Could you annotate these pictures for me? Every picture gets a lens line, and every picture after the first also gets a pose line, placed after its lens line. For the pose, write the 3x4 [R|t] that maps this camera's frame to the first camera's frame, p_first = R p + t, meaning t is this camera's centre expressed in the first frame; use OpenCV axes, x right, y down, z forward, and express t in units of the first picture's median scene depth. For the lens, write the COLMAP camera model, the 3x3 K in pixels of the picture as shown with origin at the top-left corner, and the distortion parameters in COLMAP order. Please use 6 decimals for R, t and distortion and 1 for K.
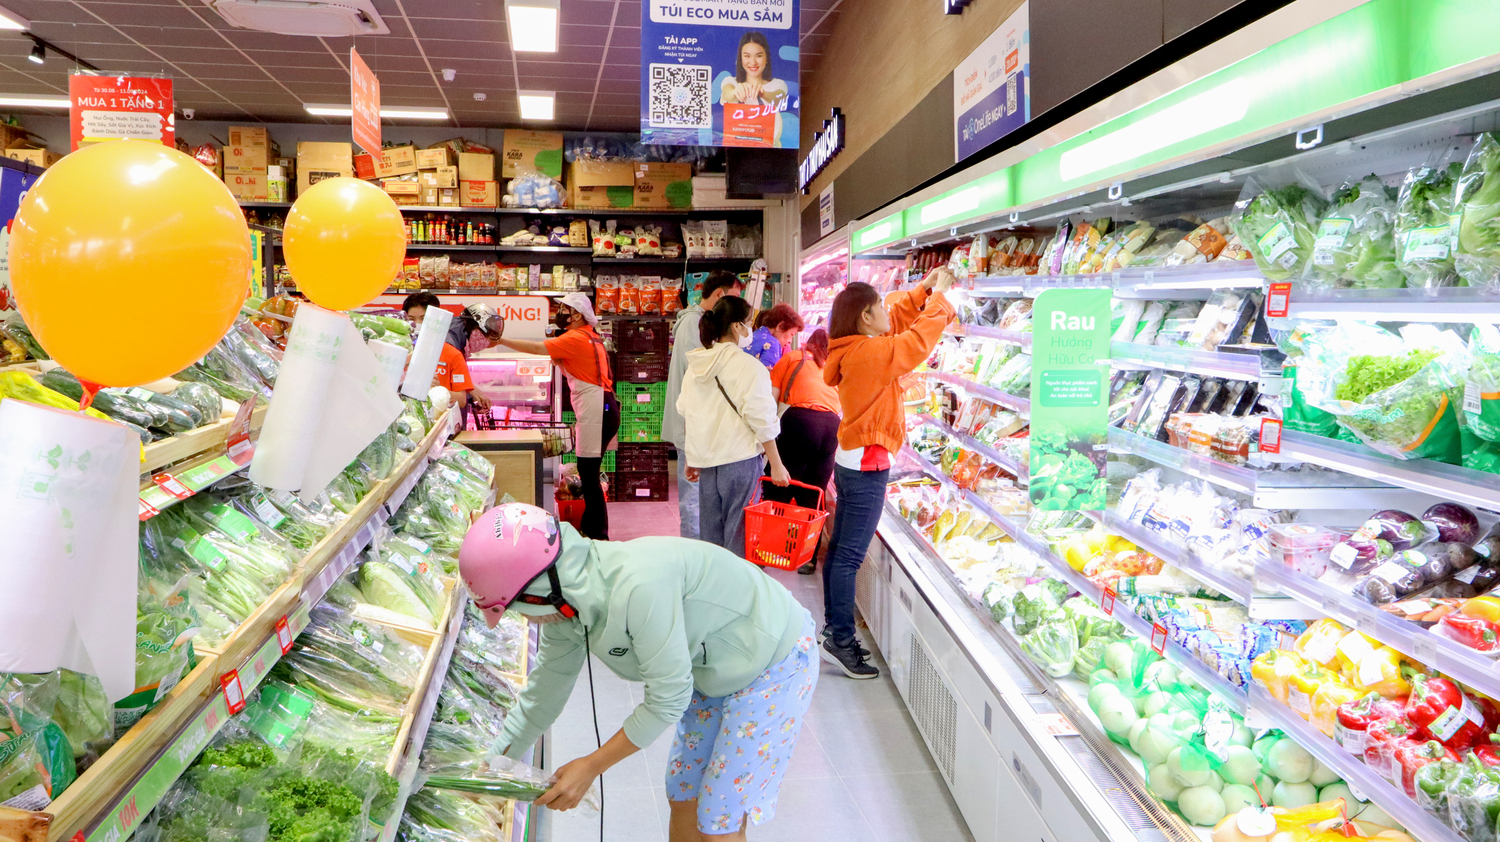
lens RADIAL K [[1255.1, 0, 750.0], [0, 1255.1, 421.0], [0, 0, 1]] dist [0.005011, 0.001491]
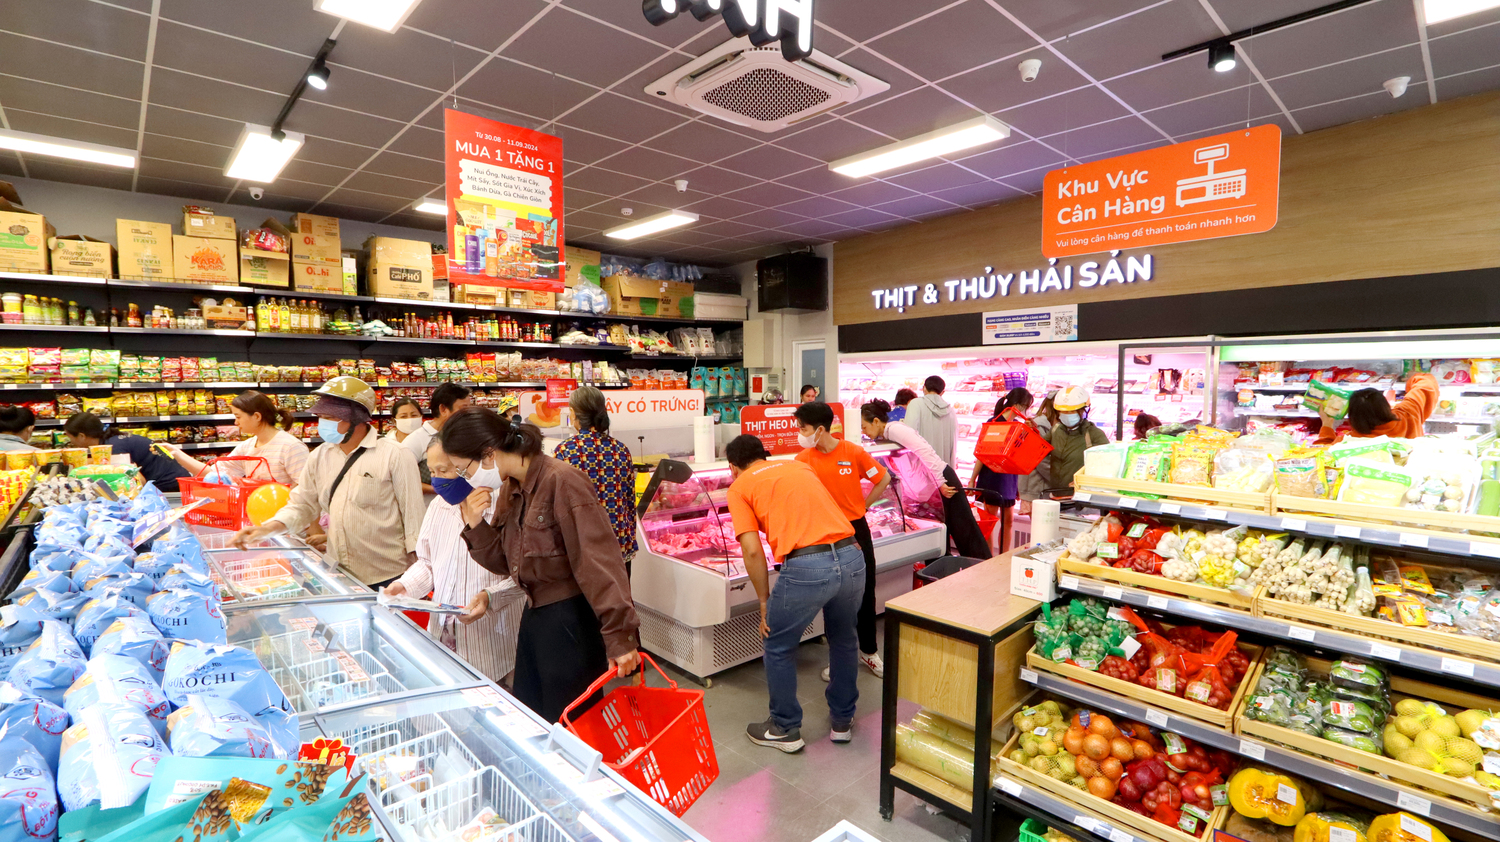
lens RADIAL K [[695.2, 0, 746.5], [0, 695.2, 428.0], [0, 0, 1]] dist [-0.022580, 0.004530]
pose [[0.828726, -0.047527, 0.557633, -0.417954], [0.059896, 0.998197, -0.003939, -0.049766], [-0.556441, 0.036665, 0.830078, 0.379443]]
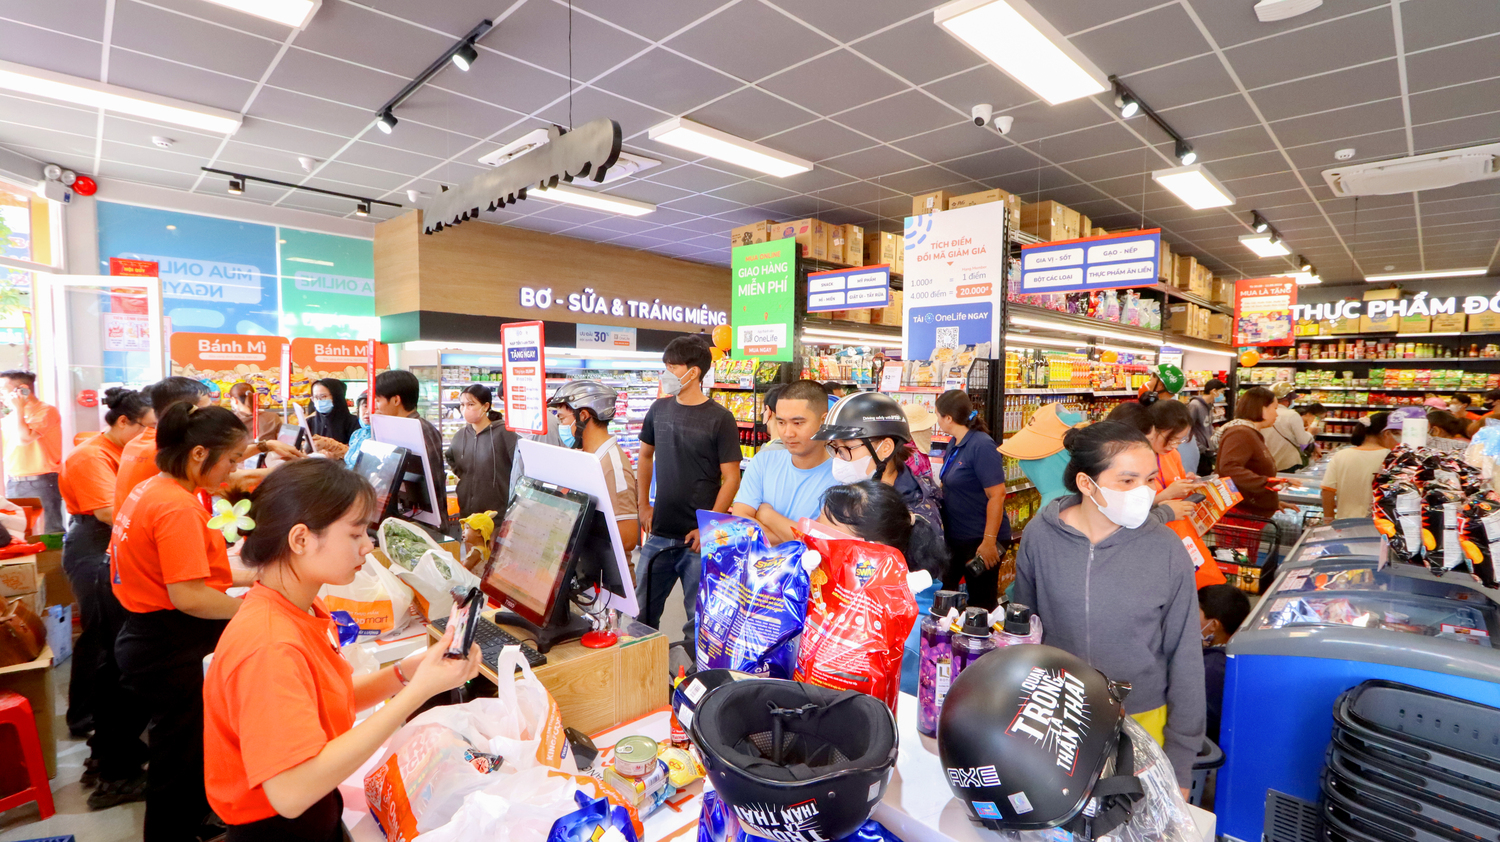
lens RADIAL K [[695.2, 0, 746.5], [0, 695.2, 428.0], [0, 0, 1]] dist [-0.022580, 0.004530]
pose [[0.587904, 0.056988, -0.806921, -0.347929], [-0.080502, 0.996685, 0.011738, 0.001346], [0.804915, 0.058058, 0.590543, -0.187265]]
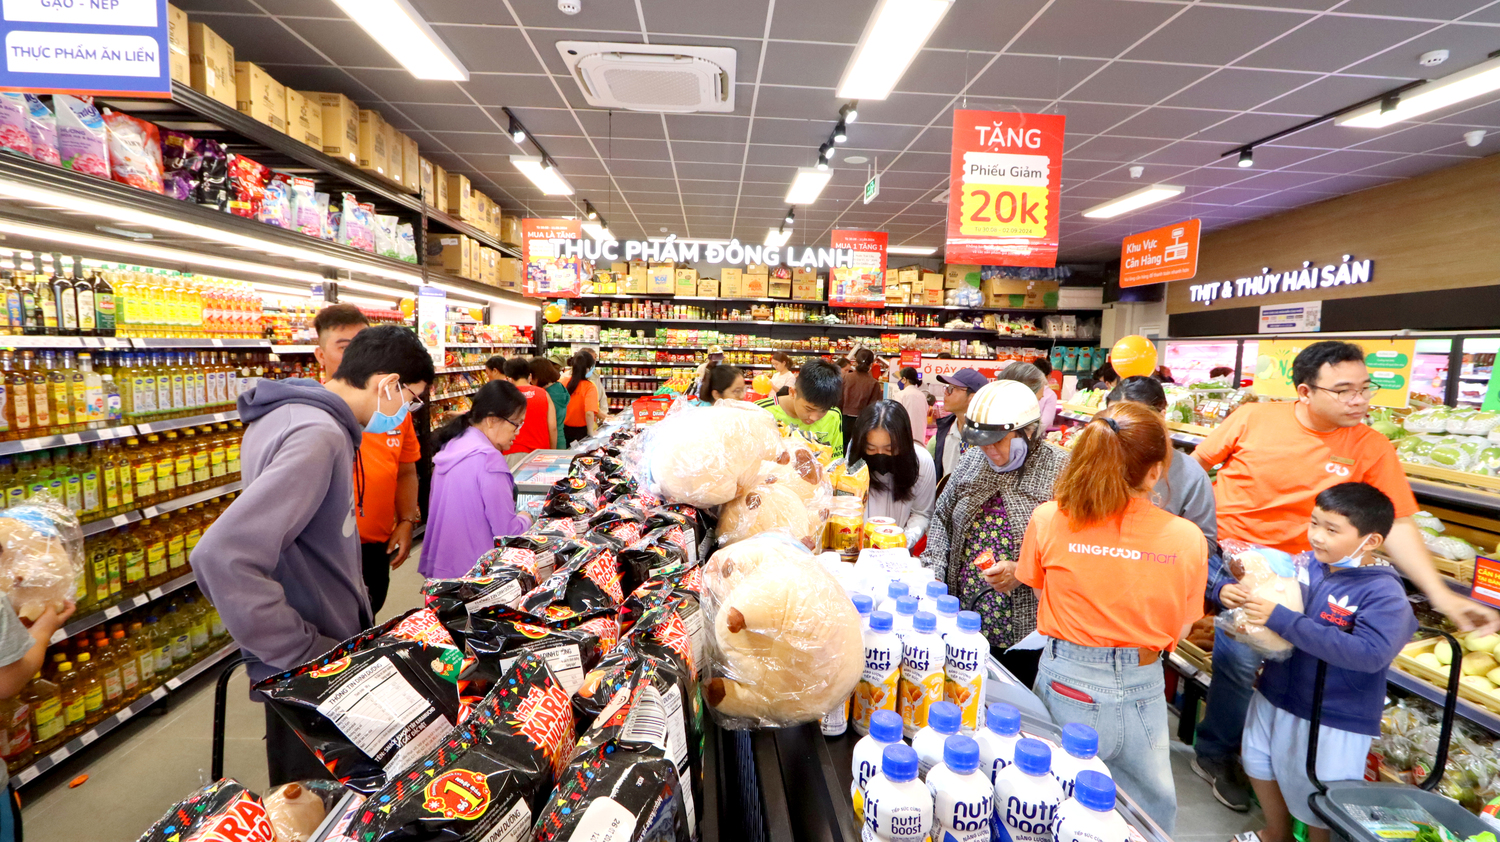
lens RADIAL K [[695.2, 0, 746.5], [0, 695.2, 428.0], [0, 0, 1]] dist [-0.022580, 0.004530]
pose [[0.994183, 0.033206, -0.102459, -0.366144], [-0.031147, 0.999281, 0.021635, -0.016504], [0.103103, -0.018318, 0.994502, 0.035199]]
